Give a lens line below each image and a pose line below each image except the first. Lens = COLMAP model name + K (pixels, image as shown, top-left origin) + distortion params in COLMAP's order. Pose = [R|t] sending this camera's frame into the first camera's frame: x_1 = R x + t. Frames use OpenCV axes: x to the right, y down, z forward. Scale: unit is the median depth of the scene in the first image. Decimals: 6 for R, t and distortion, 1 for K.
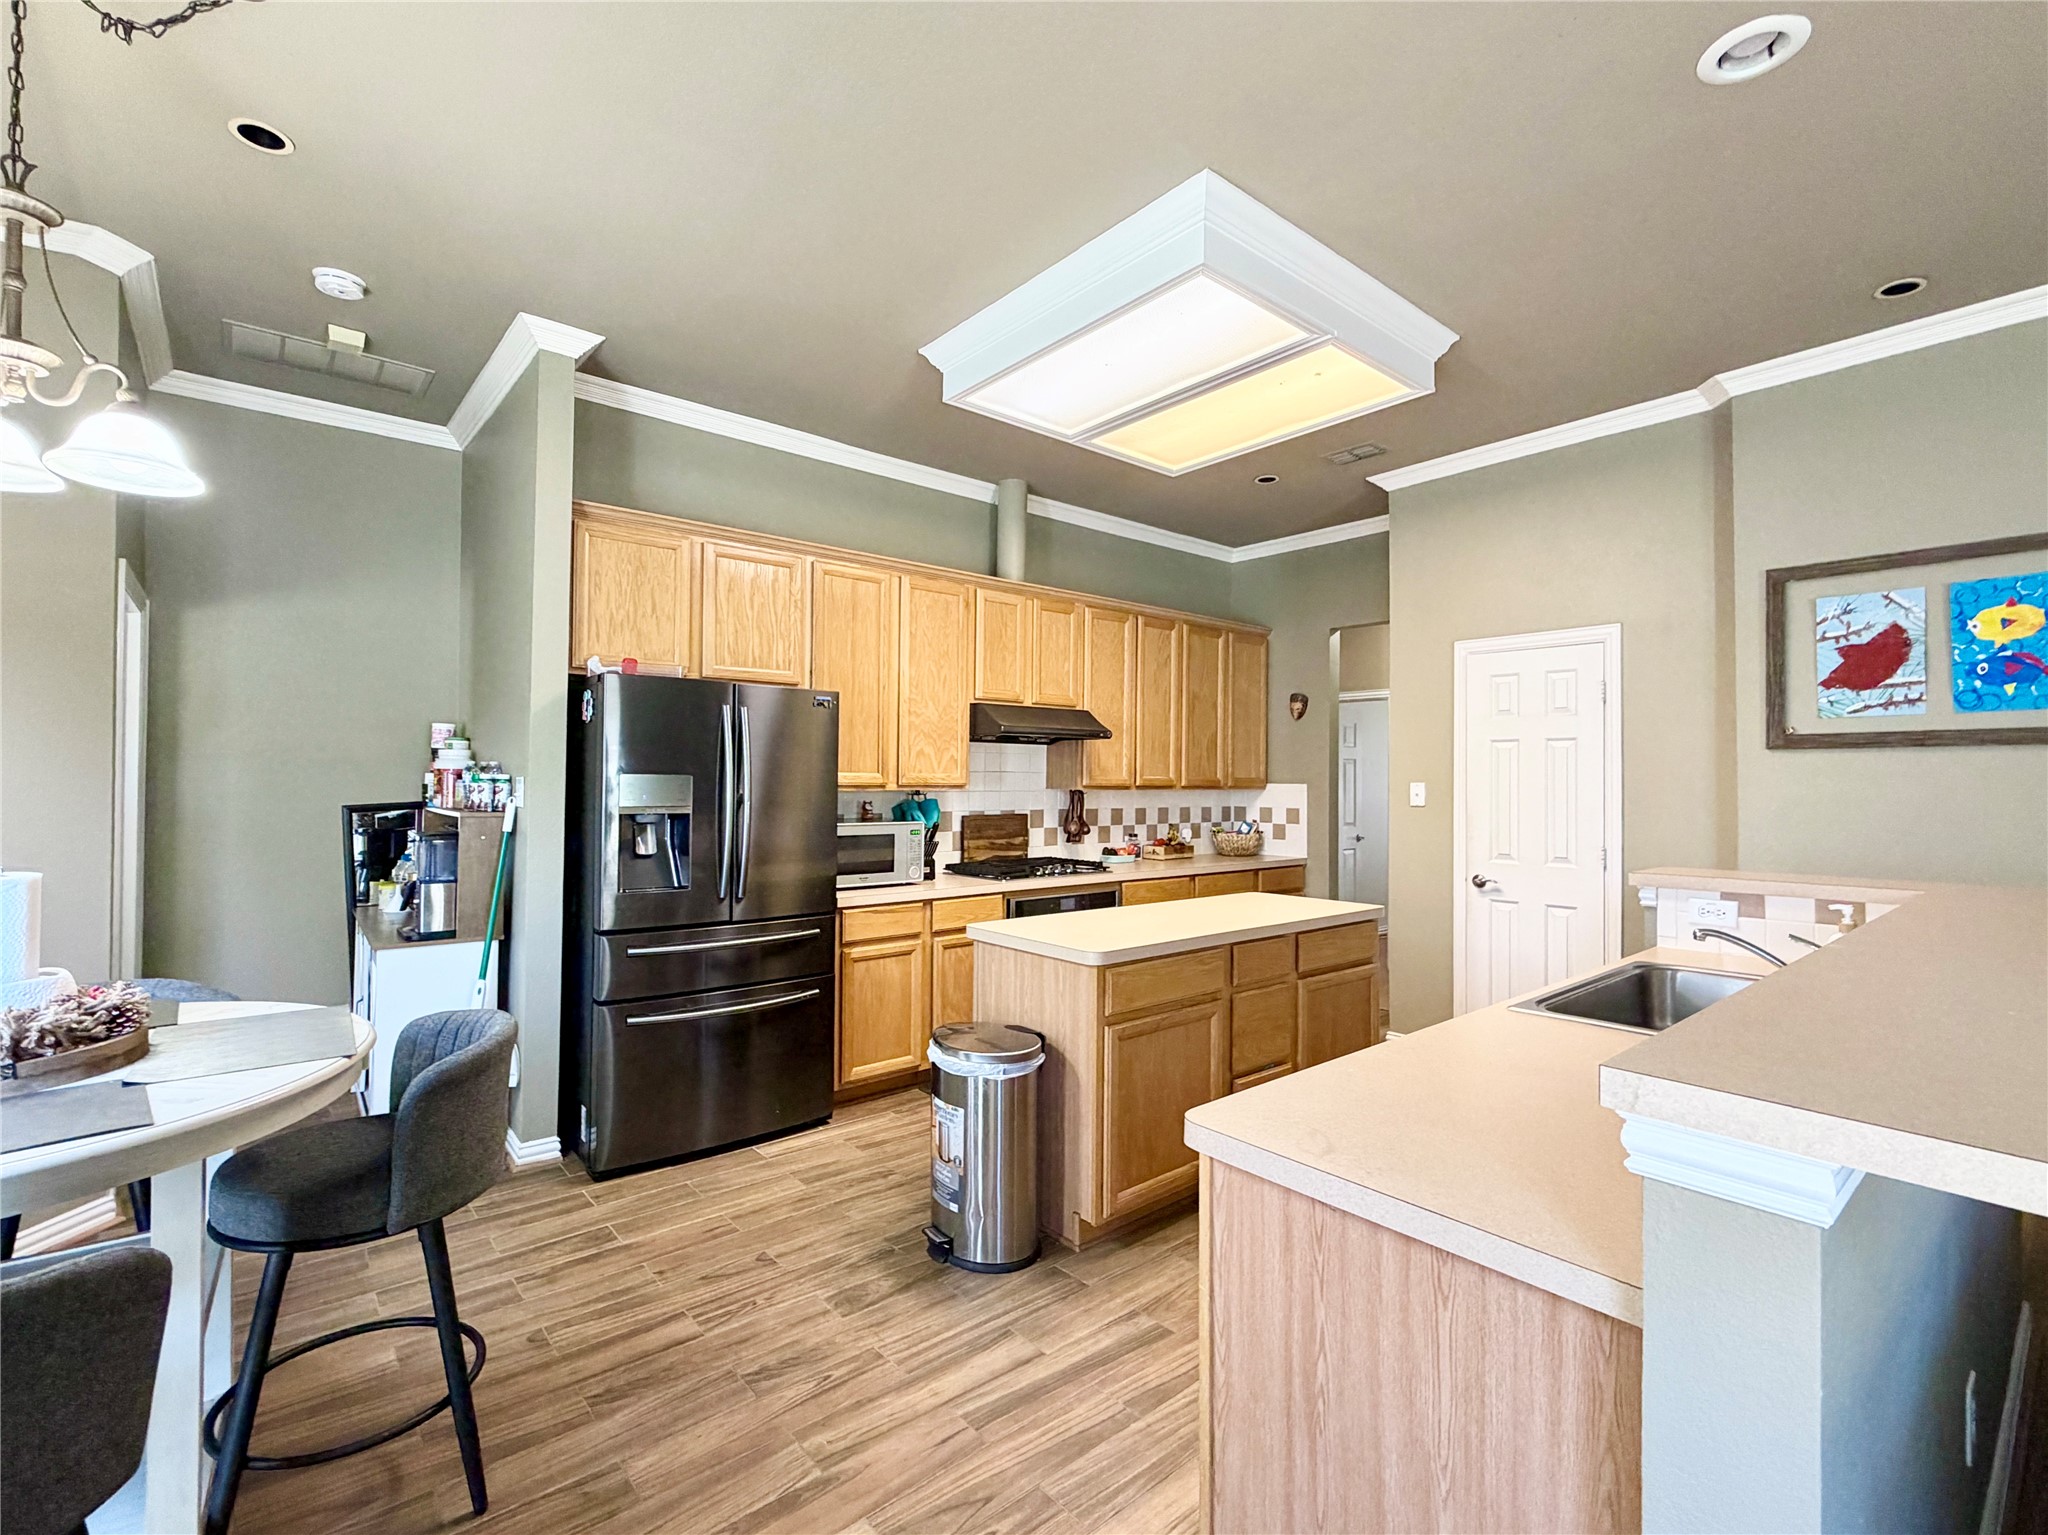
lens RADIAL K [[933.5, 0, 1024.0], [0, 933.5, 767.5], [0, 0, 1]] dist [-0.000908, -0.000021]
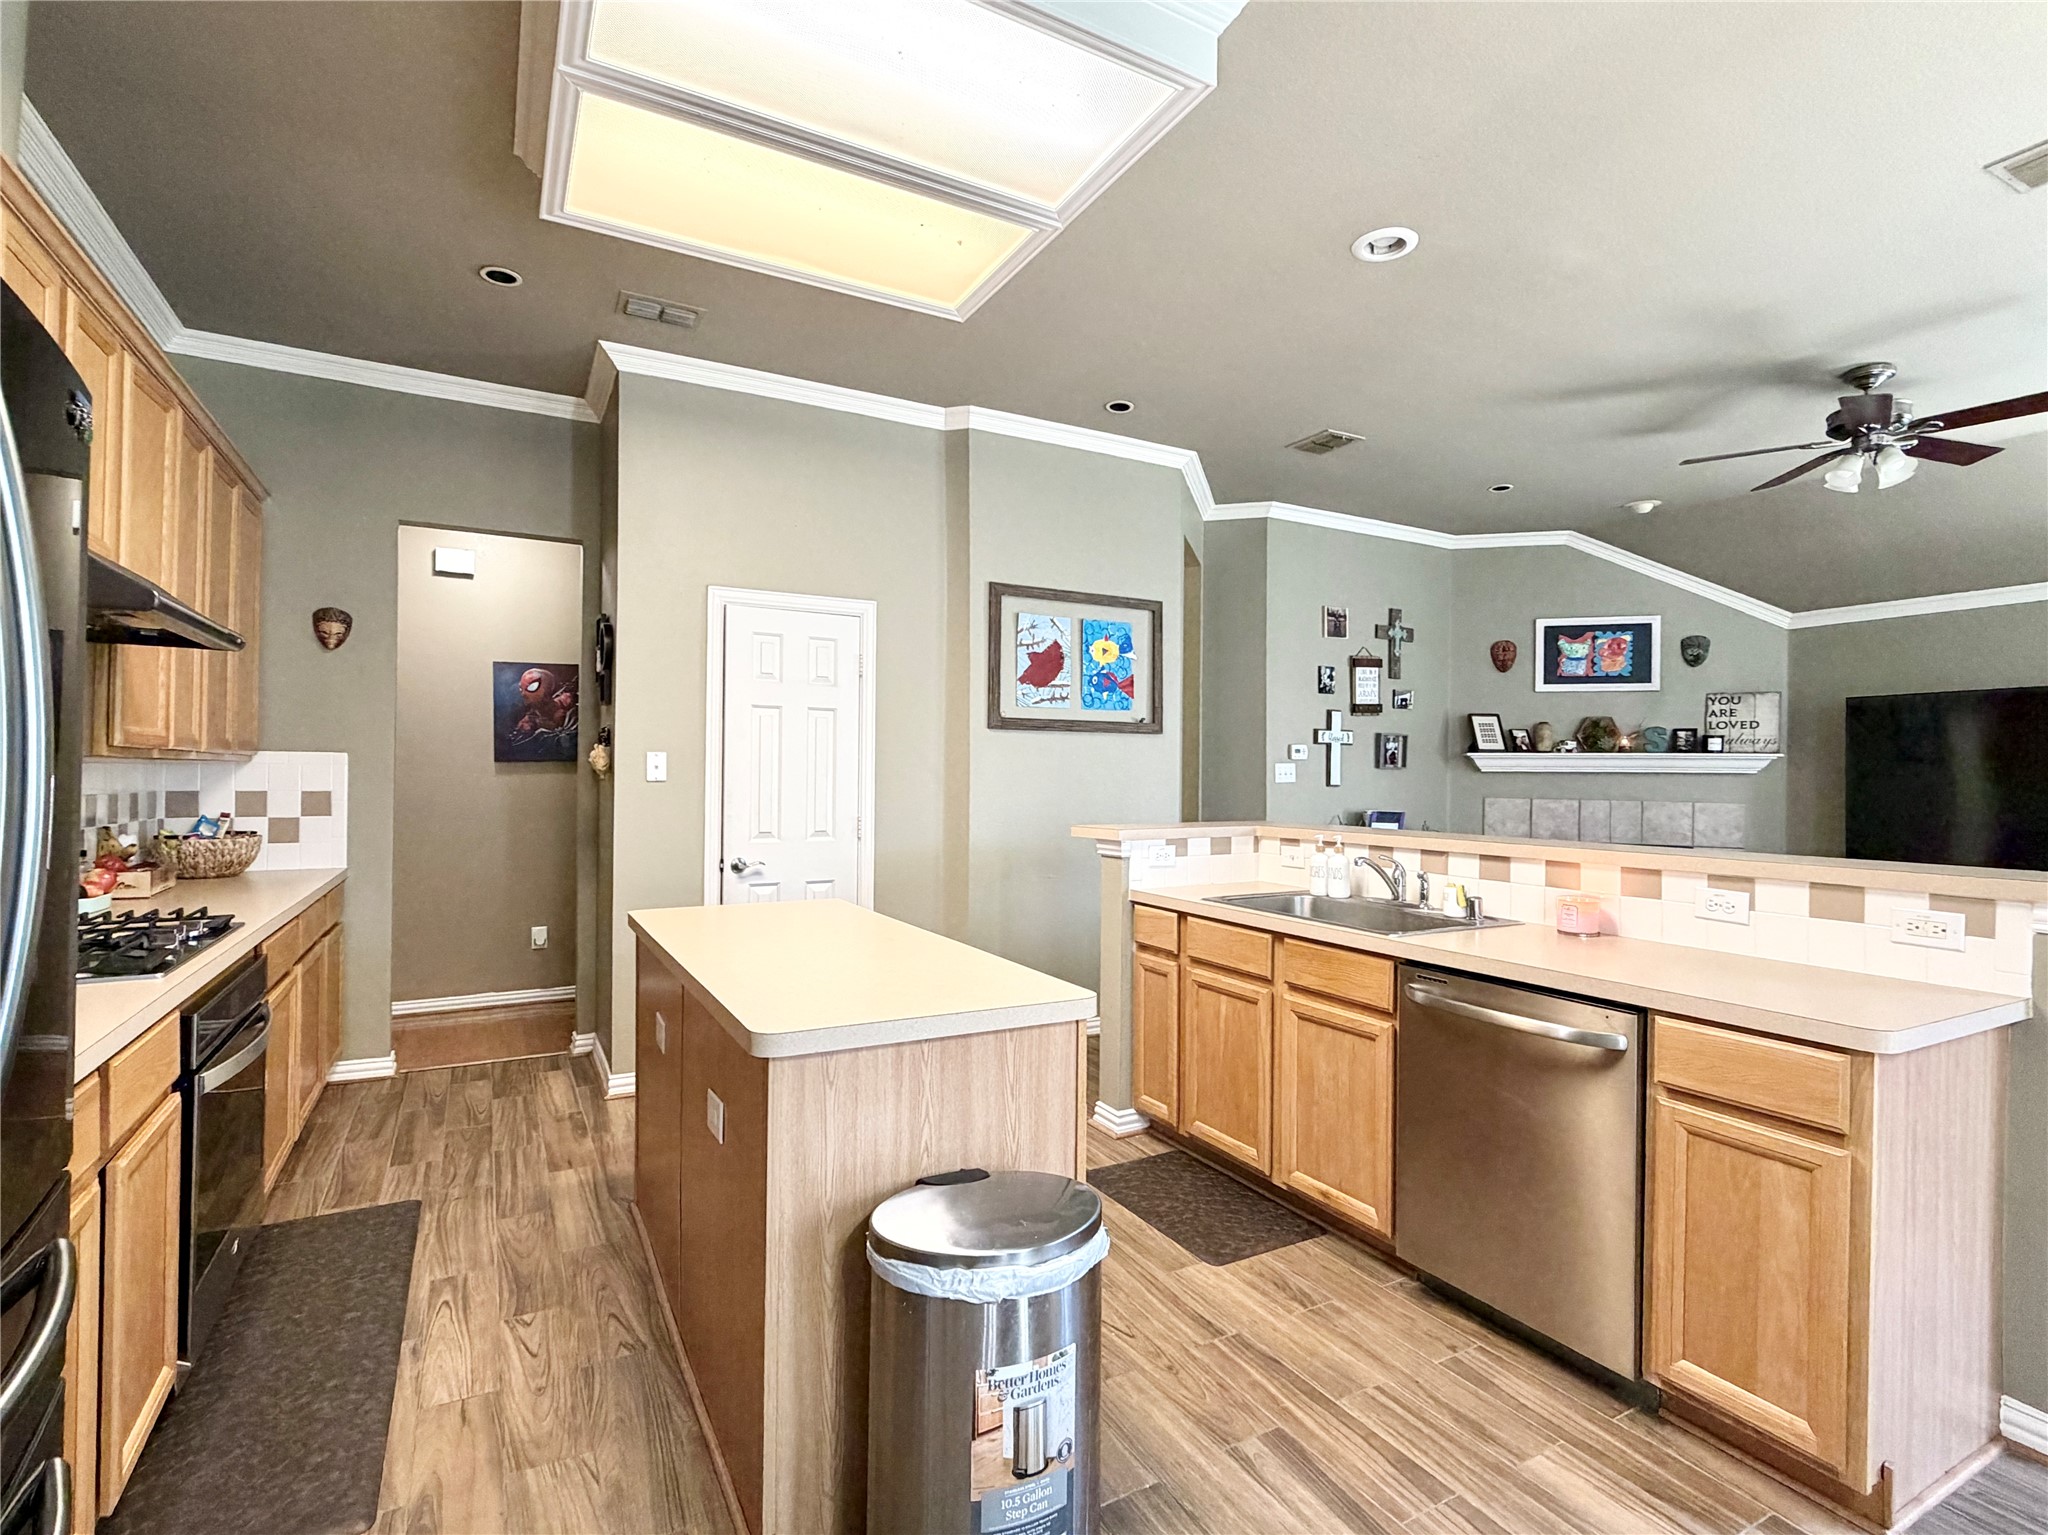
lens RADIAL K [[1001.0, 0, 1024.0], [0, 1001.0, 767.5], [0, 0, 1]] dist [-0.001545, -0.000015]
pose [[0.192003, 0.003539, 0.981388, -0.501179], [-0.022175, 0.999754, 0.000734, 0.030583], [-0.981144, -0.021903, 0.192034, 0.735137]]
